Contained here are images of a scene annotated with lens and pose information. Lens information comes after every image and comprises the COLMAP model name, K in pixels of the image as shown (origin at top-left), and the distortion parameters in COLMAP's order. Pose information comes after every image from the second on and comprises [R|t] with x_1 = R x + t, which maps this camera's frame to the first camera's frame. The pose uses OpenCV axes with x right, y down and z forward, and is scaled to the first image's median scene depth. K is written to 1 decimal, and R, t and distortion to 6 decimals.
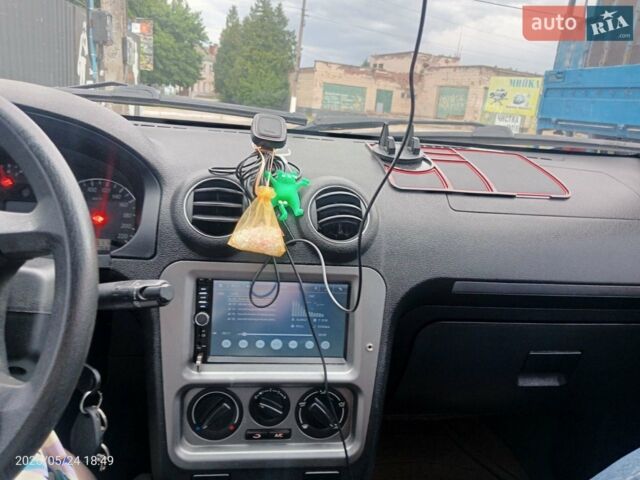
lens RADIAL K [[499.4, 0, 320.0], [0, 499.4, 240.0], [0, 0, 1]] dist [0.087272, -0.213835]
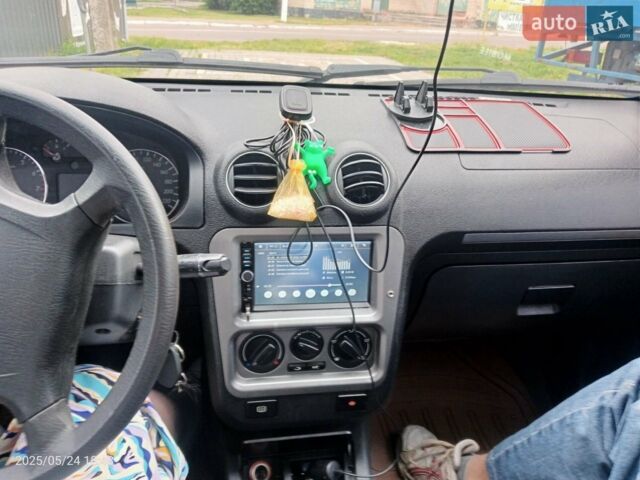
lens RADIAL K [[499.4, 0, 320.0], [0, 499.4, 240.0], [0, 0, 1]] dist [0.087272, -0.213835]
pose [[0.999450, -0.032944, -0.003673, -0.057350], [0.033086, 0.984697, 0.171108, -0.114279], [-0.002020, -0.171135, 0.985245, -0.124148]]
